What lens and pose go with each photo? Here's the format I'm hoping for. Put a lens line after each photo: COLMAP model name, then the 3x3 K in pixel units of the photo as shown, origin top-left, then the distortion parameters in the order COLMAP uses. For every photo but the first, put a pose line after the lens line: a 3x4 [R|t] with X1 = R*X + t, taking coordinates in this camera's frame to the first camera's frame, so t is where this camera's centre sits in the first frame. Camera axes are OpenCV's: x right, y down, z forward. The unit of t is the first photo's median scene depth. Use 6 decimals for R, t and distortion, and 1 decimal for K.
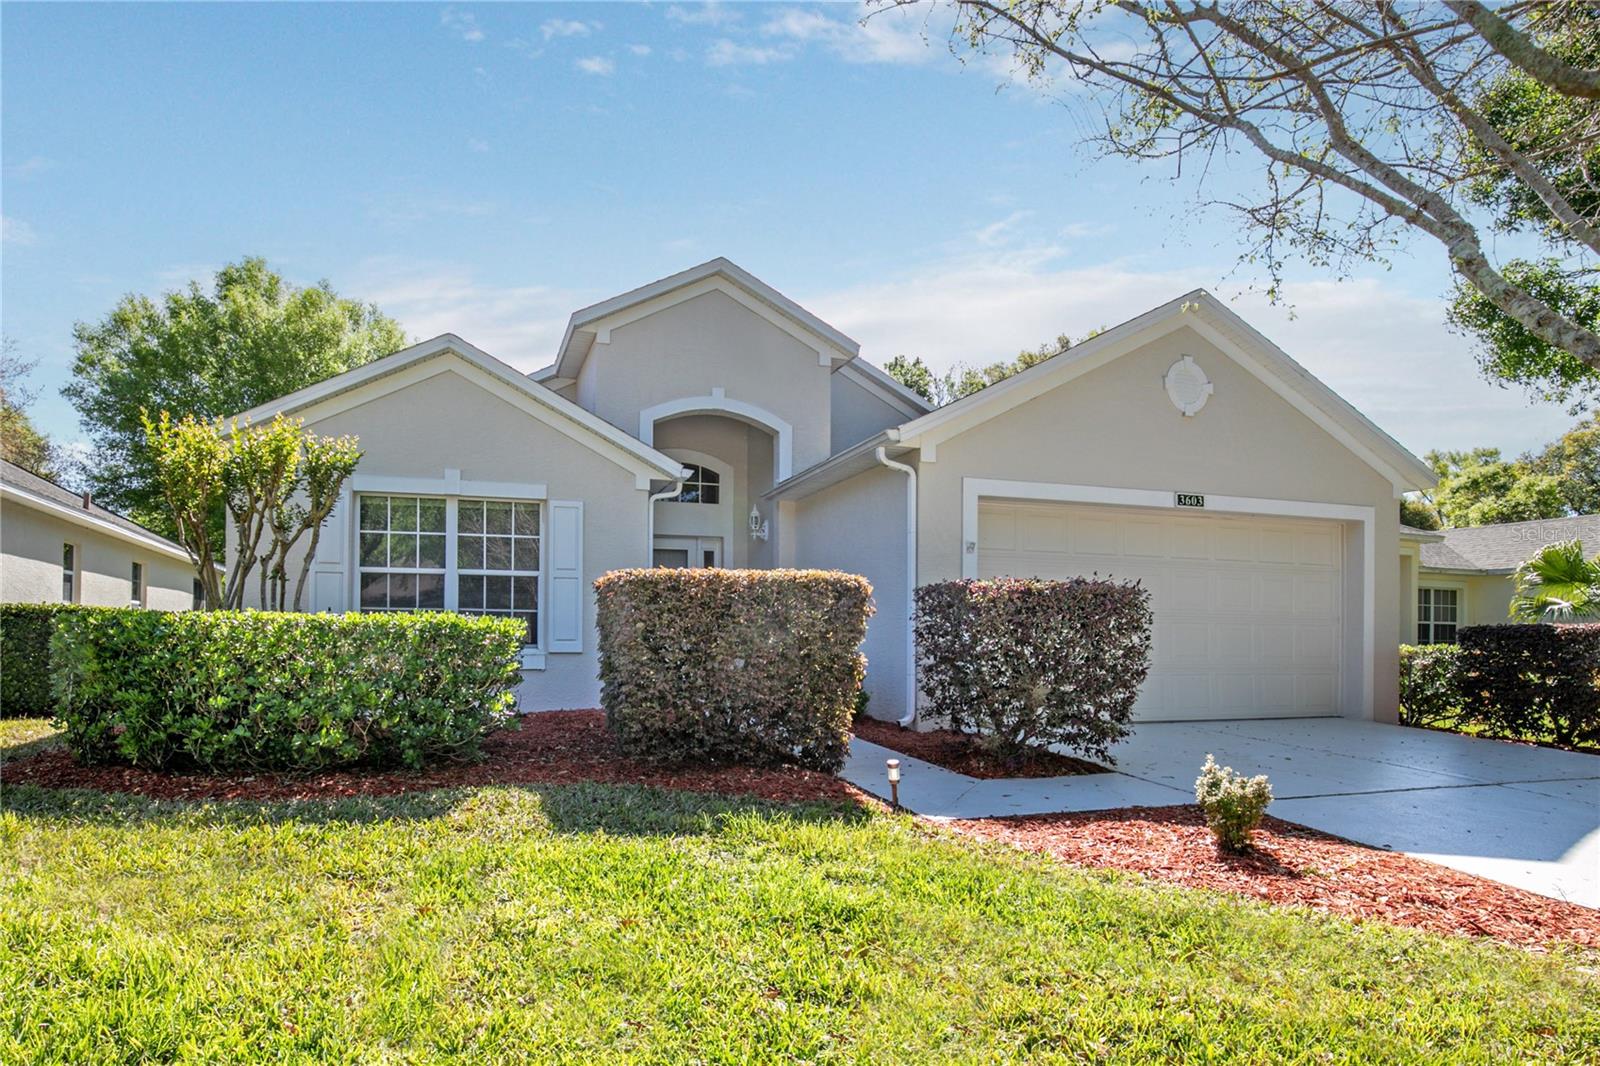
lens RADIAL K [[804.2, 0, 798.1], [0, 804.2, 603.3], [0, 0, 1]] dist [-0.020857, 0.000319]
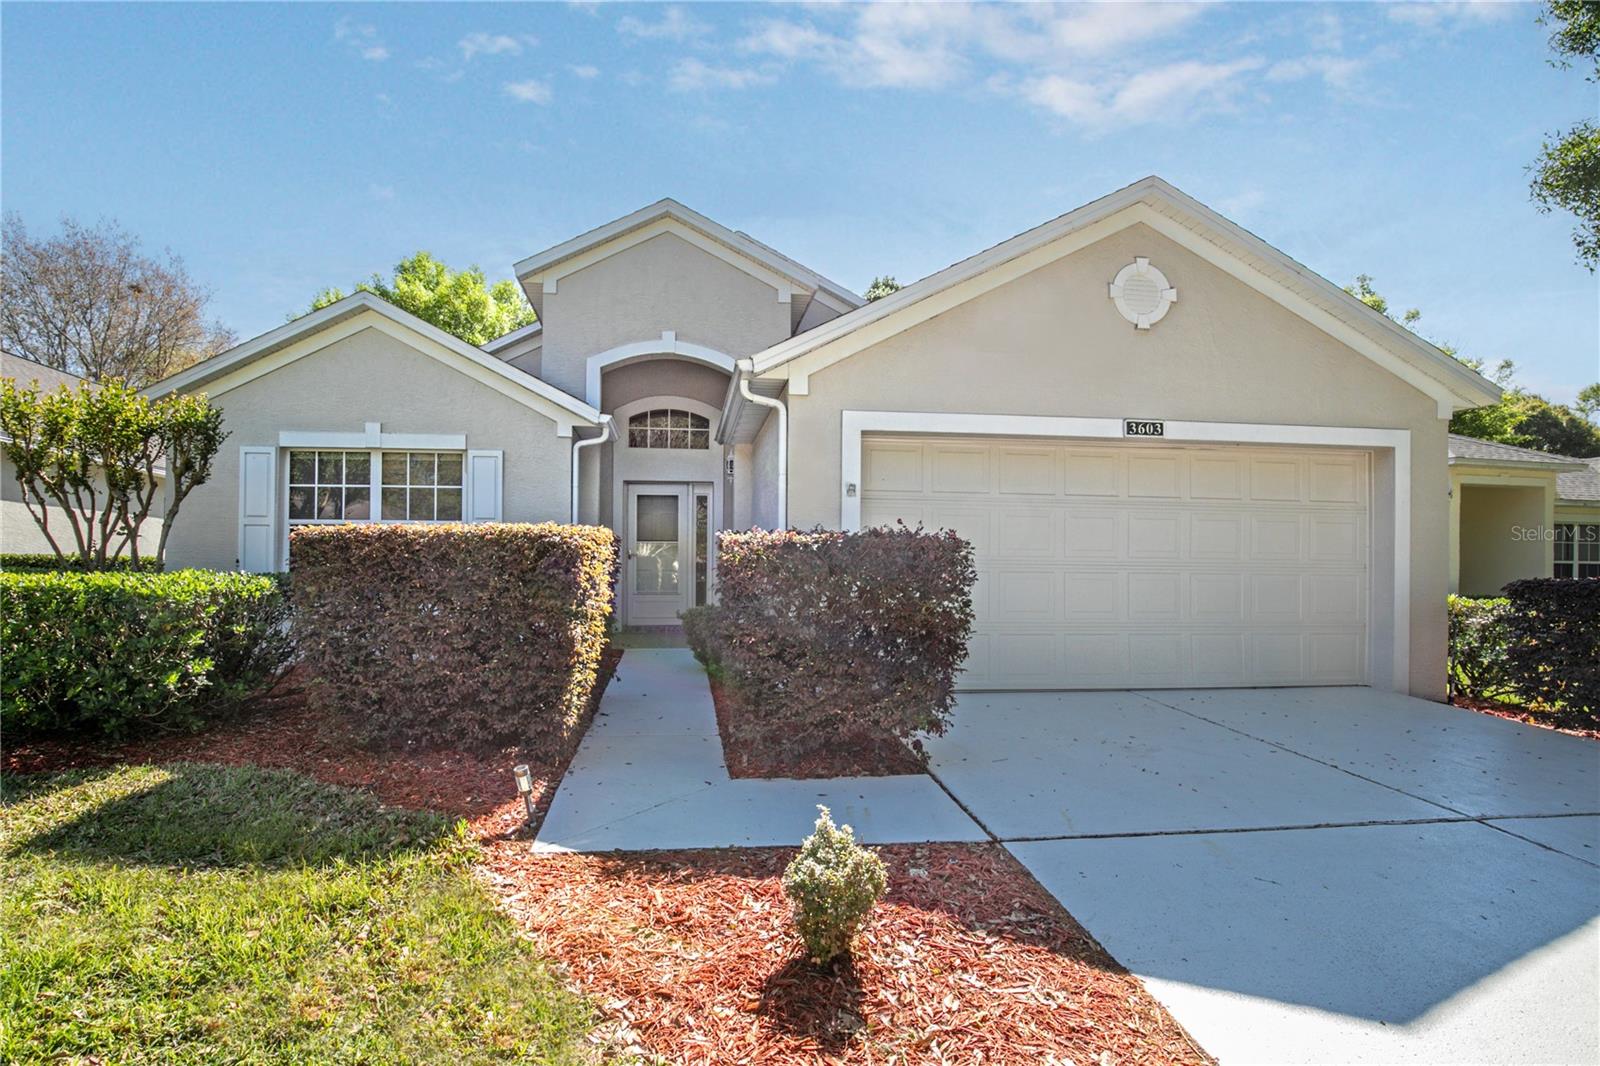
lens RADIAL K [[732.5, 0, 809.1], [0, 732.5, 539.0], [0, 0, 1]] dist [-0.020157, 0.000006]
pose [[0.983991, -0.006625, -0.178095, 0.272996], [0.006312, 0.999977, -0.002326, -0.012573], [0.178106, 0.001165, 0.984011, 0.179456]]
